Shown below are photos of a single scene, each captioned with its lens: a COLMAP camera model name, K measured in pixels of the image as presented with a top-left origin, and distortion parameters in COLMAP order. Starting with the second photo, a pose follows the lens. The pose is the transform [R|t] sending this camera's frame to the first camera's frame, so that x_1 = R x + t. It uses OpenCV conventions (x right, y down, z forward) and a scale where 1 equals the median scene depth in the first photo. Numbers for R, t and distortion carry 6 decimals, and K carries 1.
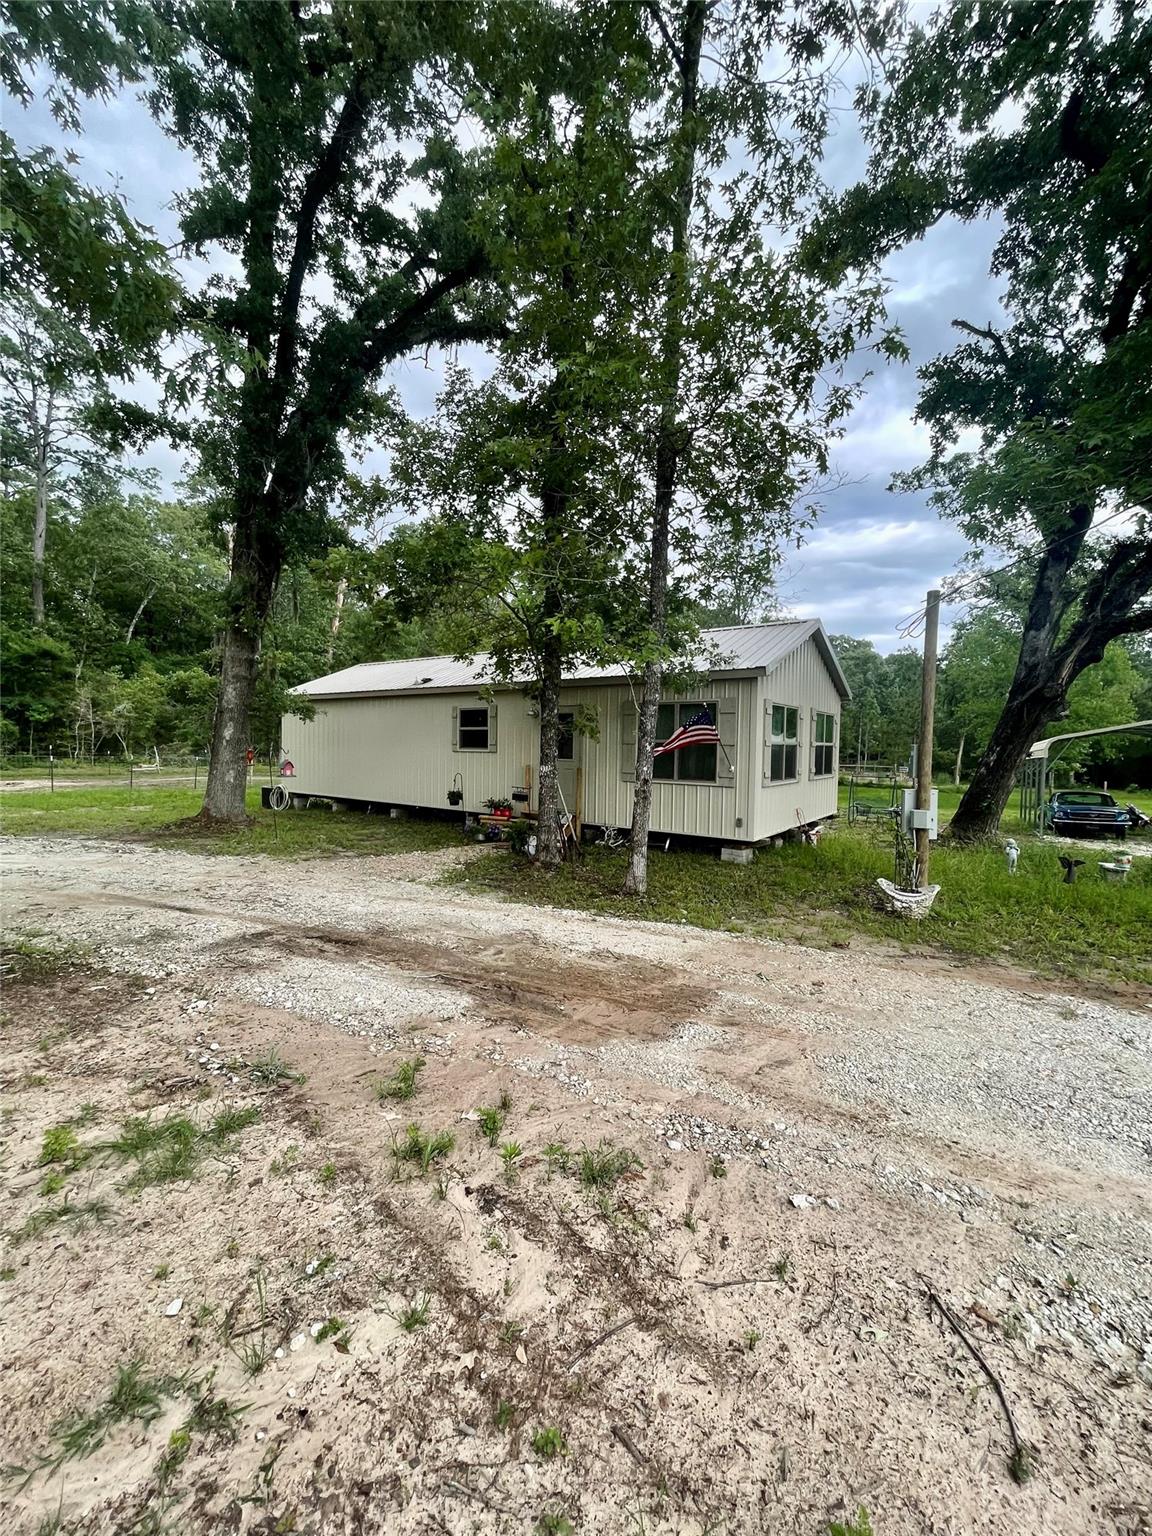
lens RADIAL K [[625.0, 0, 576.0], [0, 625.0, 768.0], [0, 0, 1]] dist [-0.002156, -0.000219]
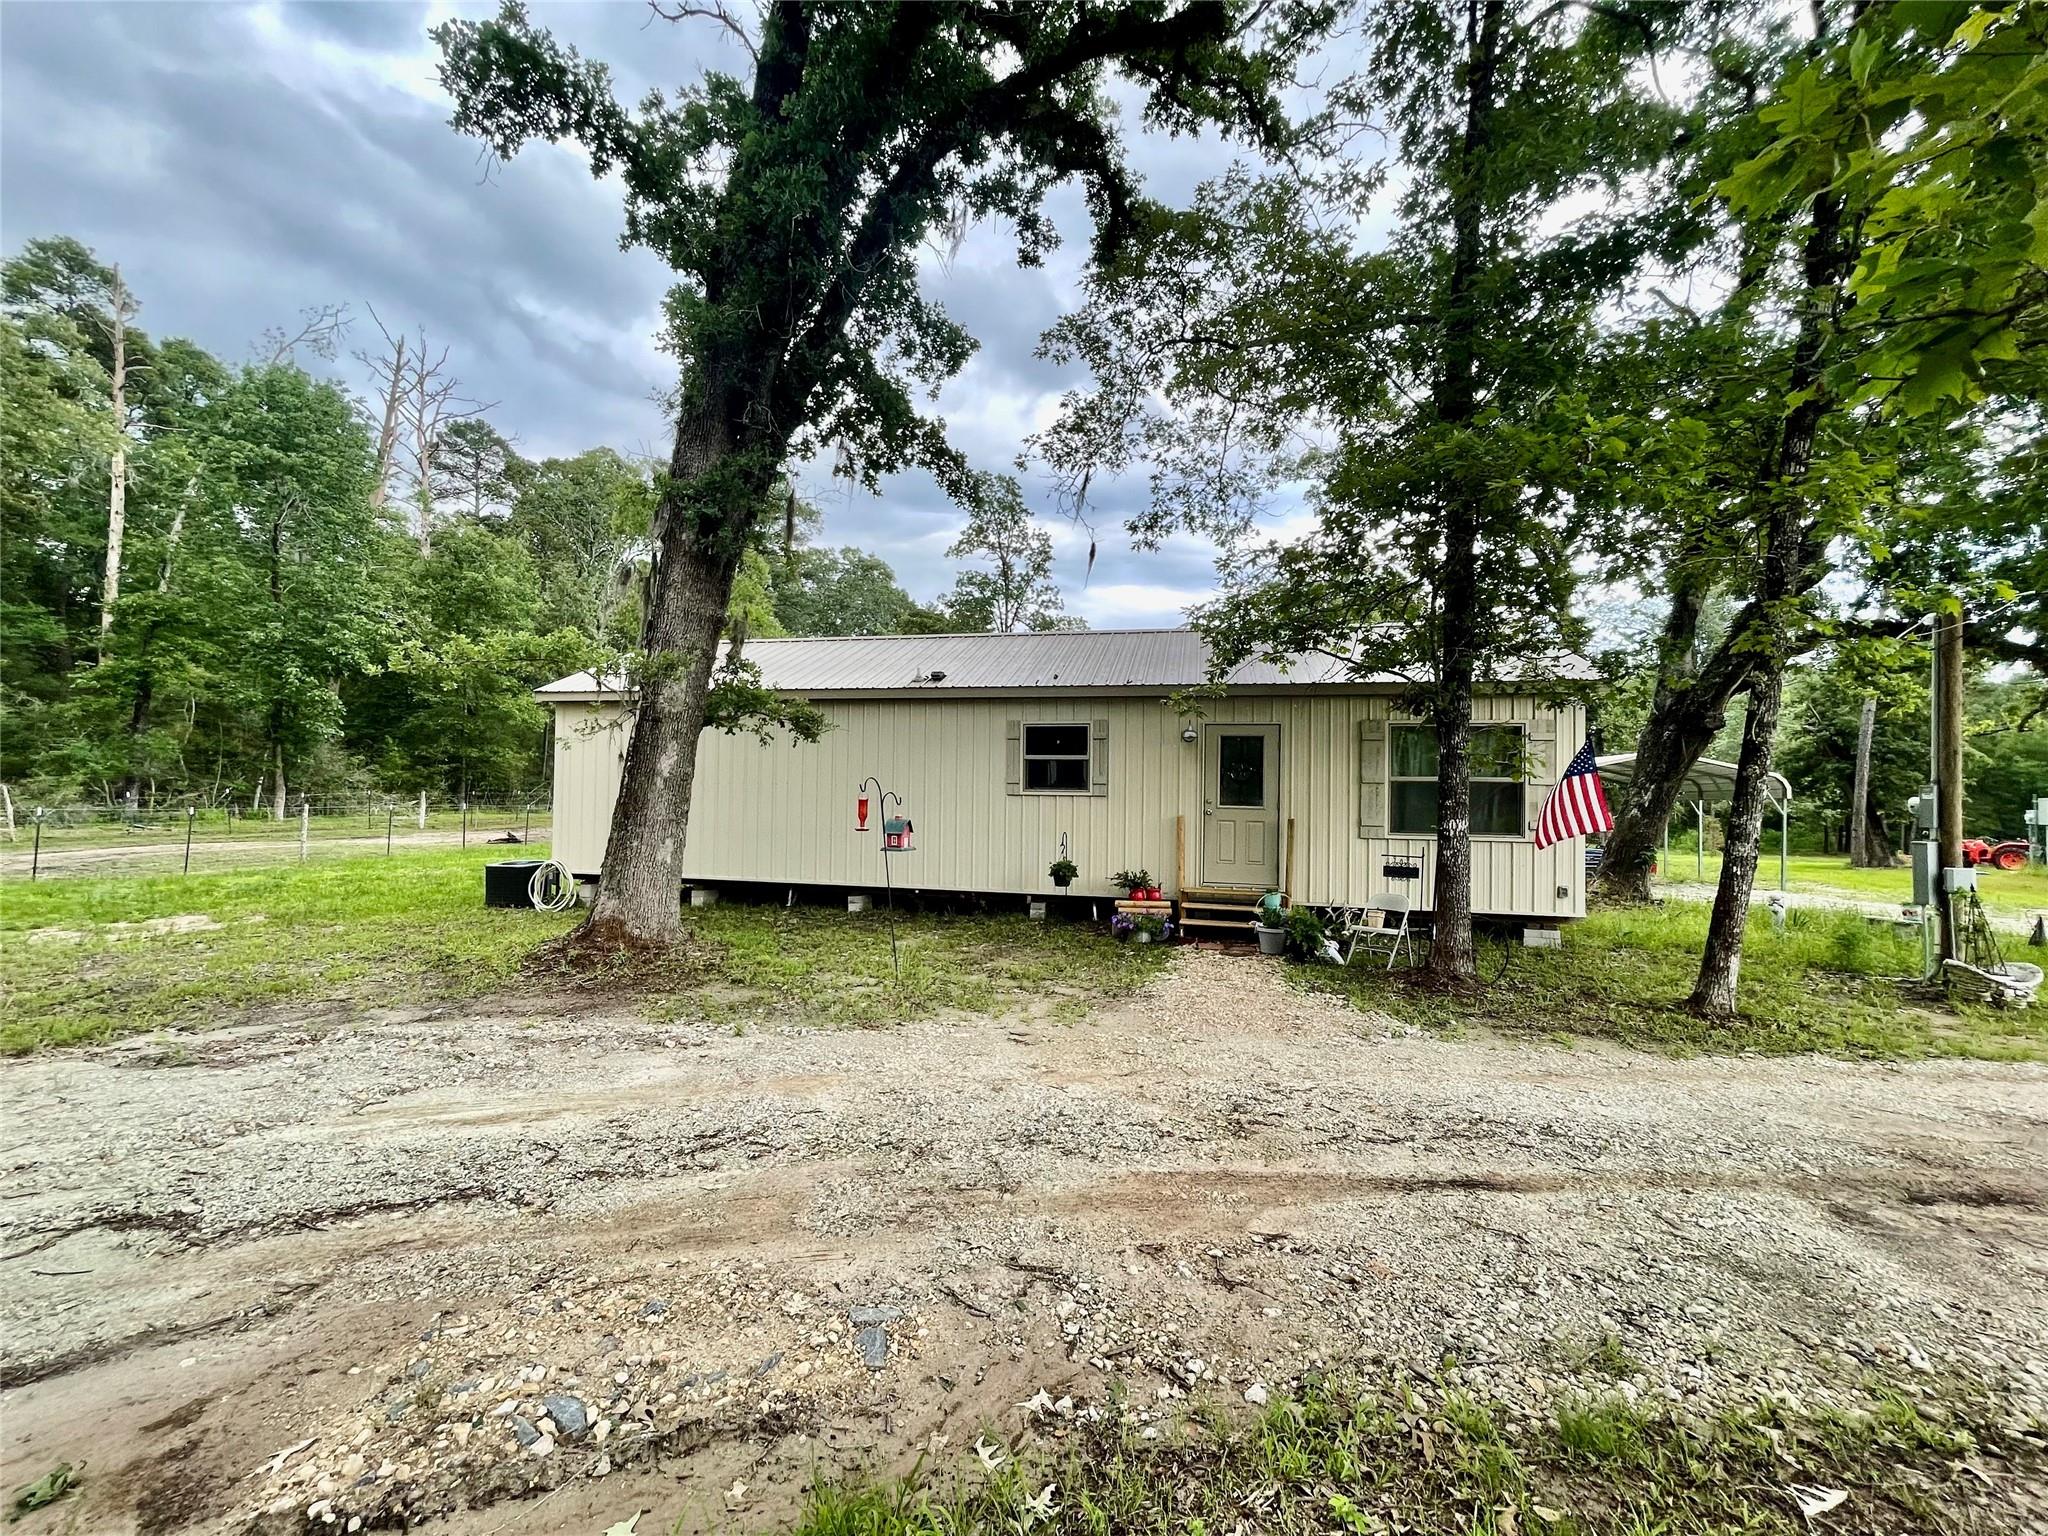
lens RADIAL K [[833.3, 0, 1024.0], [0, 833.3, 768.0], [0, 0, 1]] dist [-0.002156, -0.000219]
pose [[0.917299, 0.004399, 0.398174, -0.547240], [0.015532, 0.998783, -0.046817, -0.016294], [-0.397895, 0.049130, 0.916115, 0.284553]]
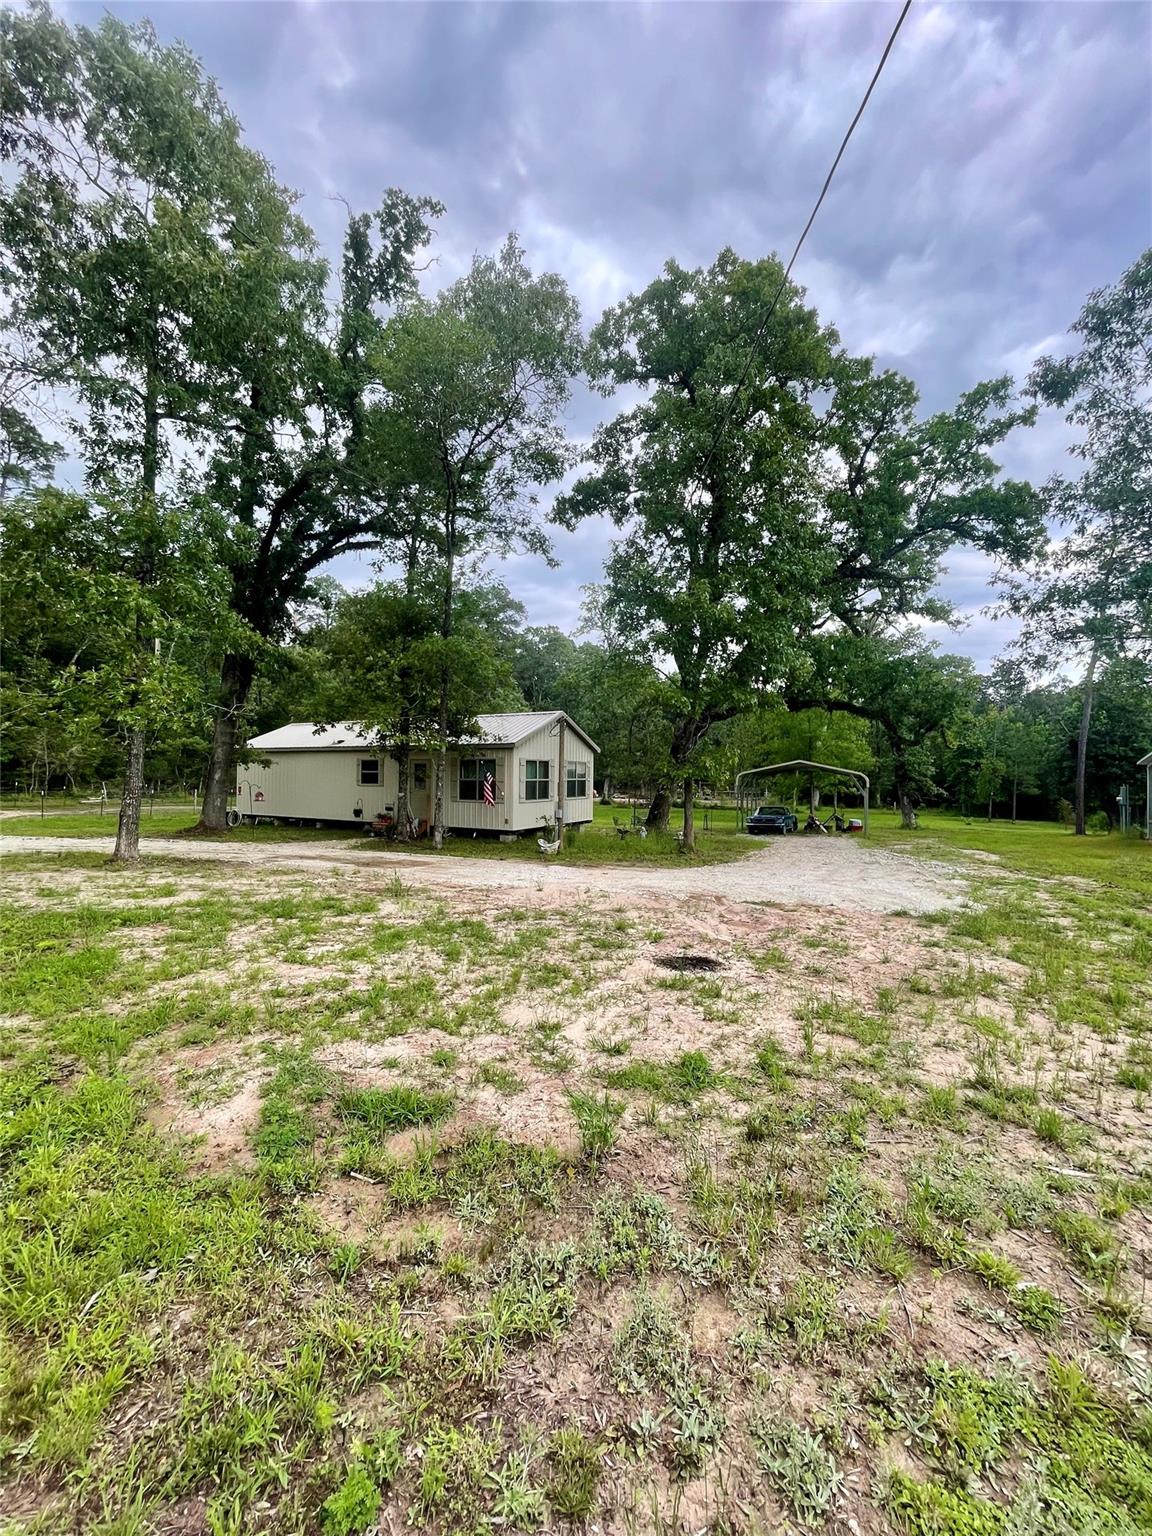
lens RADIAL K [[625.0, 0, 576.0], [0, 625.0, 768.0], [0, 0, 1]] dist [-0.002156, -0.000219]
pose [[0.991400, -0.006367, 0.130708, 0.175707], [0.012339, 0.998914, -0.044929, 0.009270], [-0.130280, 0.046155, 0.990402, -0.772069]]
